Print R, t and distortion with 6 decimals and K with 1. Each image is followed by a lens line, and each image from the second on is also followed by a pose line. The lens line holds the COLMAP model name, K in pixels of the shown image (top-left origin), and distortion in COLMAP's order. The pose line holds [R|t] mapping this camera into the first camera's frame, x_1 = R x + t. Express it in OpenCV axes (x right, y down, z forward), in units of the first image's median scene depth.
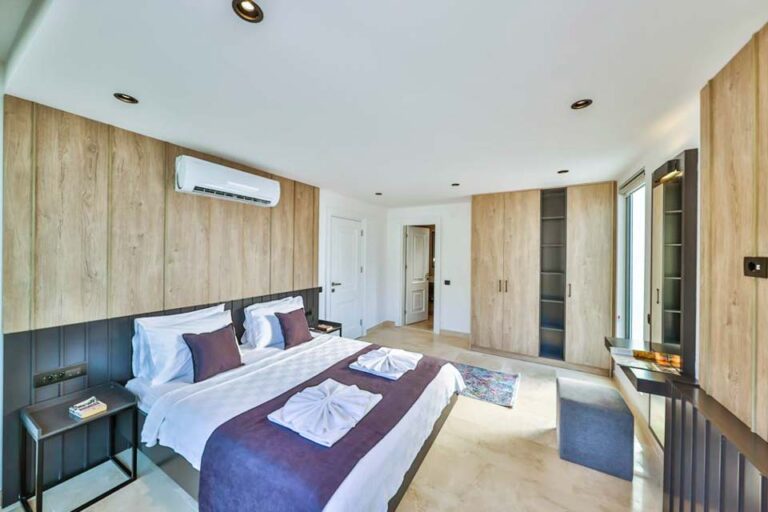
lens RADIAL K [[261.5, 0, 396.1], [0, 261.5, 254.8], [0, 0, 1]] dist [0.000763, 0.000038]
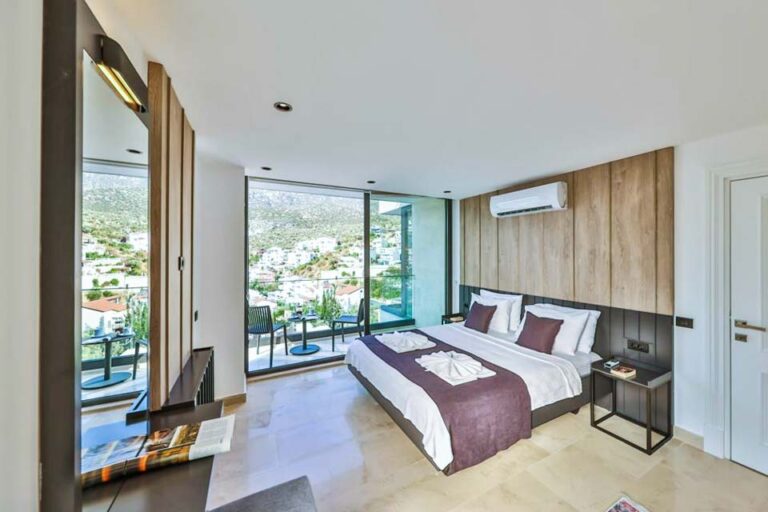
lens RADIAL K [[277.8, 0, 384.0], [0, 277.8, 256.0], [0, 0, 1]] dist [0.000241, 0.000011]
pose [[-0.573714, 0.010330, -0.818990, 0.764388], [-0.001887, 0.999901, 0.013934, -0.022932], [0.819053, 0.009539, -0.573638, 1.080213]]
